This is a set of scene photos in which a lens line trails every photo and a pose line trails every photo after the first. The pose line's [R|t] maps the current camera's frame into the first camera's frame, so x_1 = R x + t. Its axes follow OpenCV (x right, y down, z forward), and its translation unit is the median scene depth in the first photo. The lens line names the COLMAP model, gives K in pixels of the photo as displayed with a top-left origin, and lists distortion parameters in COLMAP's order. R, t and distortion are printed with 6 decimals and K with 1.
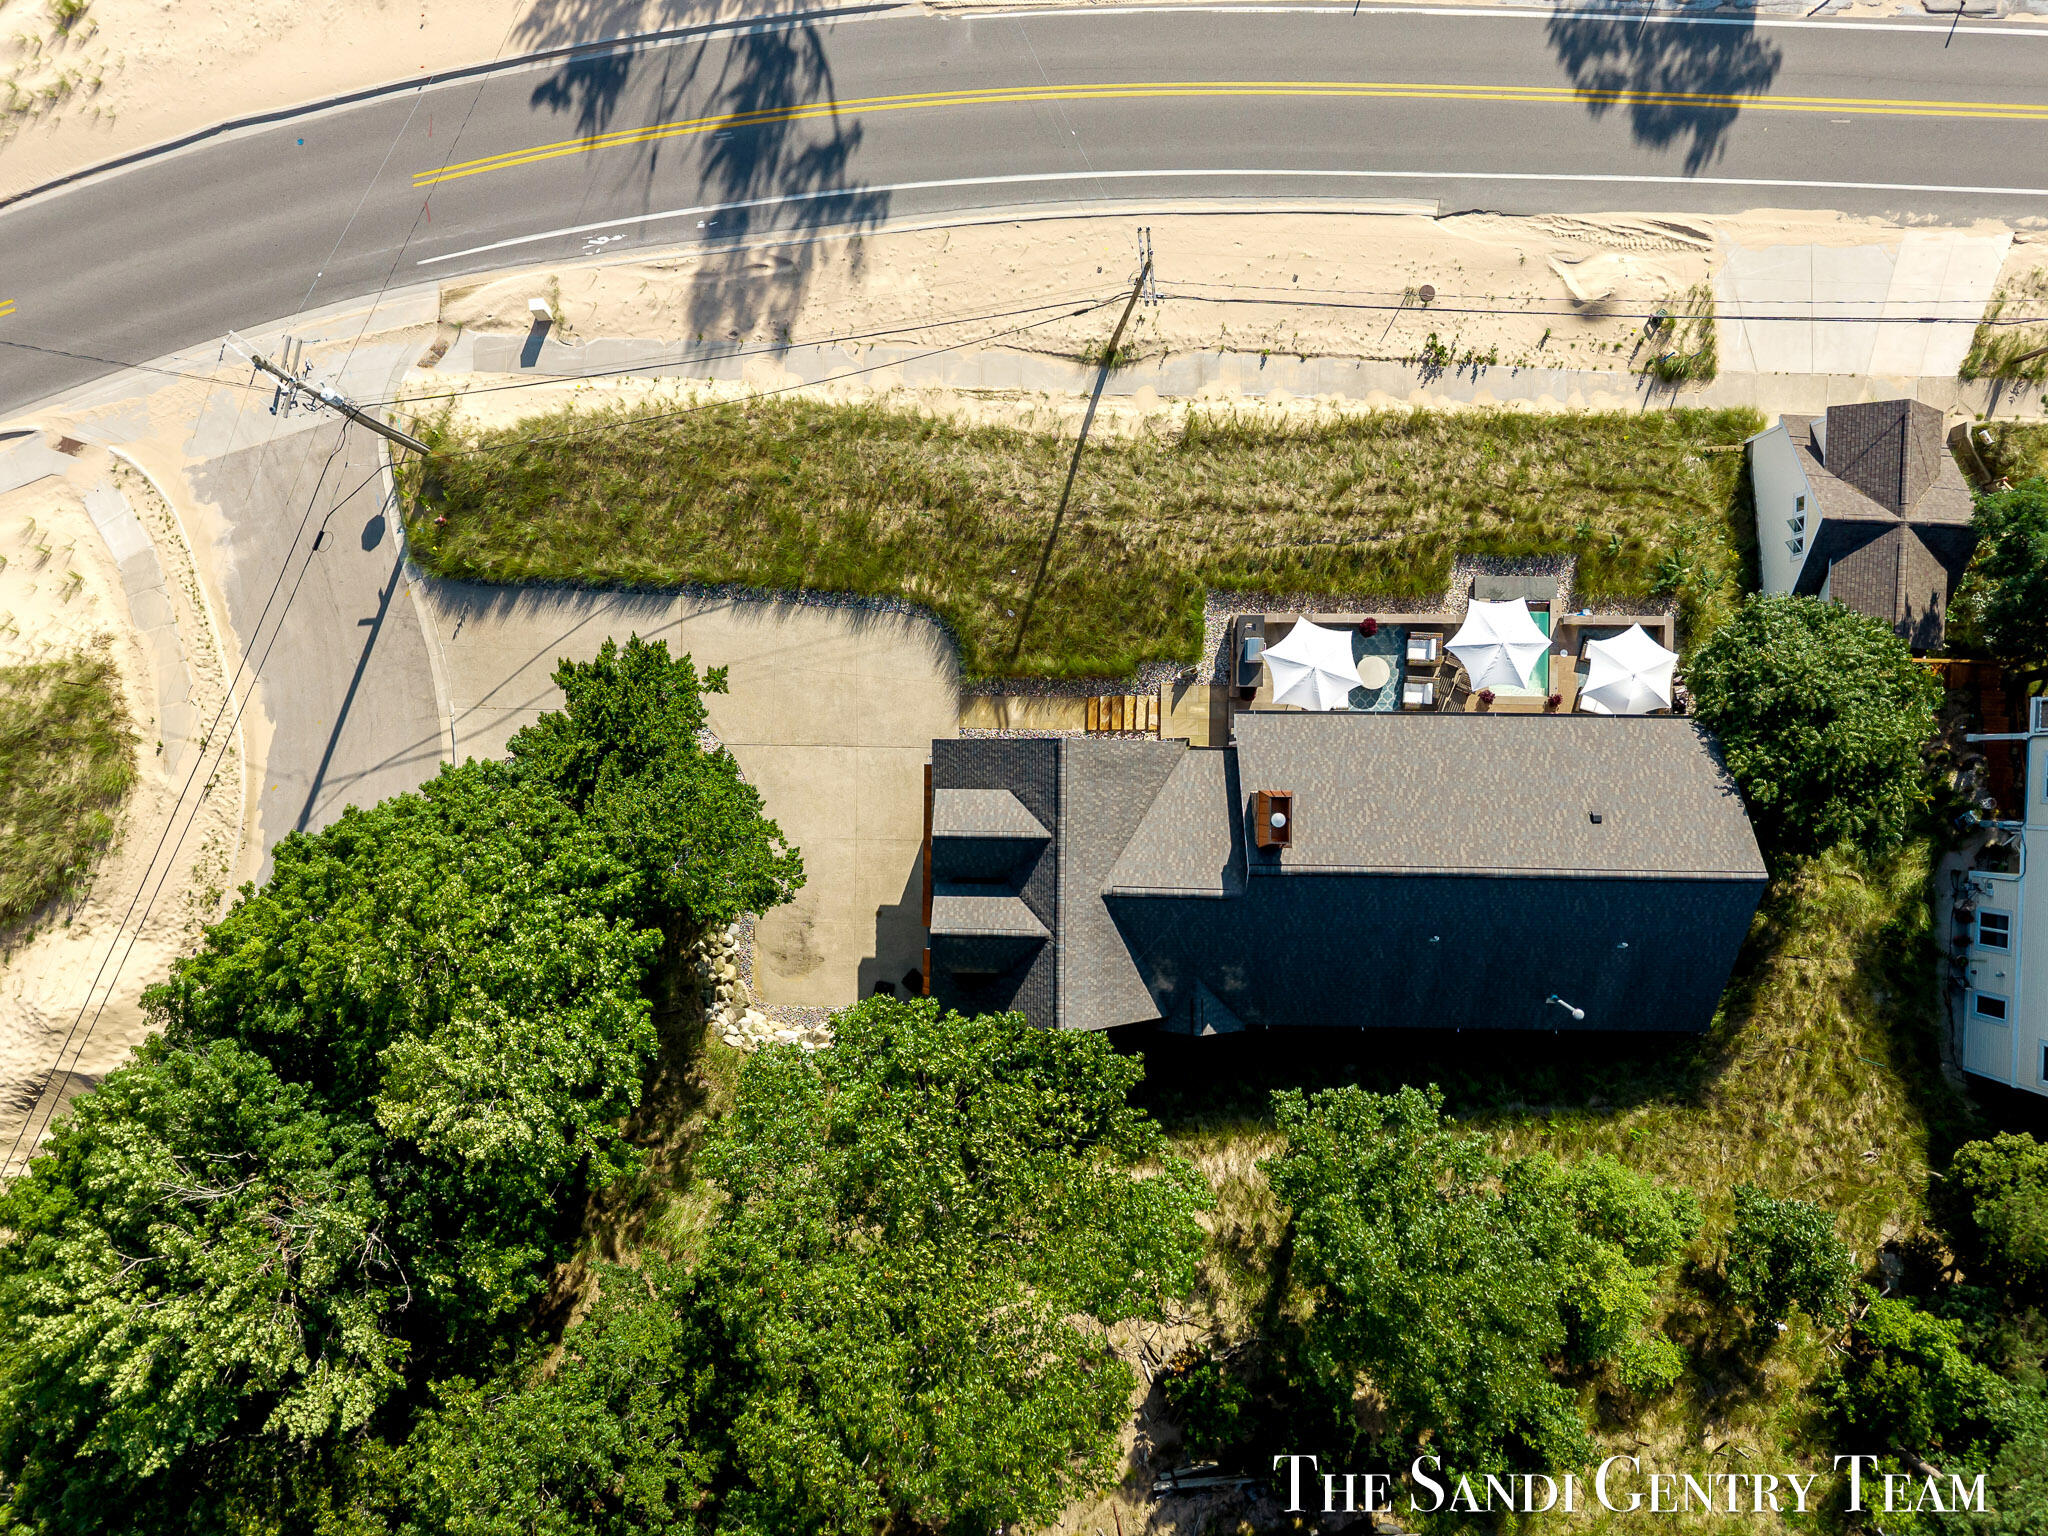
lens RADIAL K [[1366.8, 0, 1024.0], [0, 1366.8, 768.0], [0, 0, 1]] dist [0.030833, -0.036318]
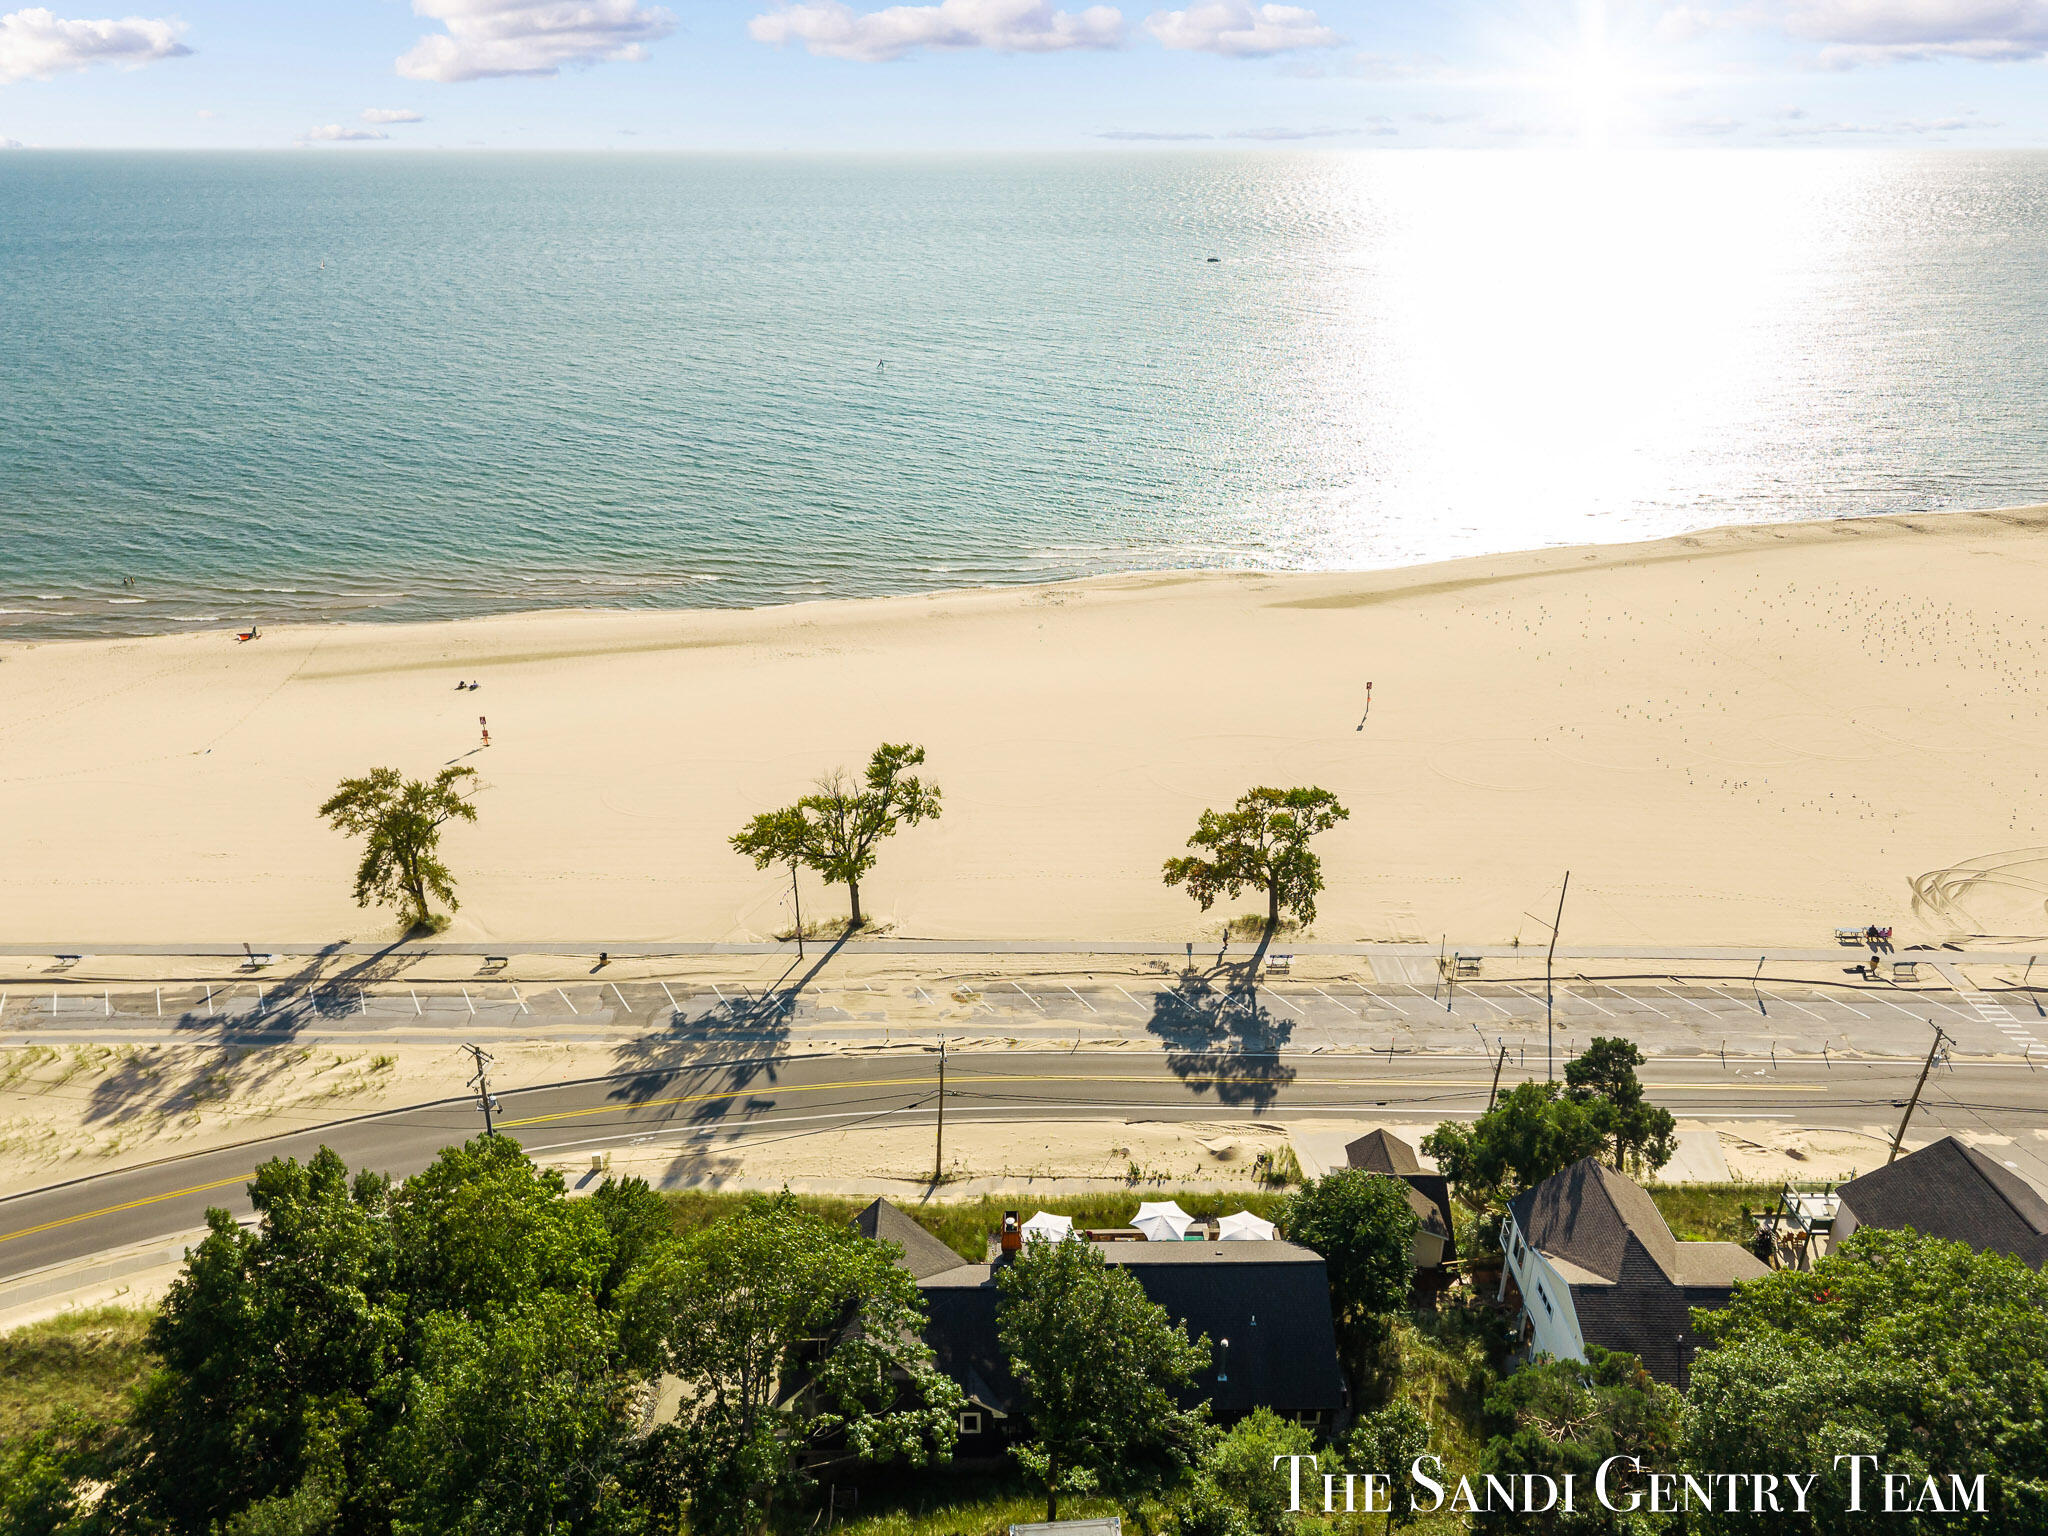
lens RADIAL K [[1366.8, 0, 1024.0], [0, 1366.8, 768.0], [0, 0, 1]] dist [0.030833, -0.036318]
pose [[0.999619, -0.003834, 0.027322, 0.126832], [0.026443, 0.415654, -0.909138, 1.001671], [-0.007870, 0.909515, 0.415597, -0.137202]]
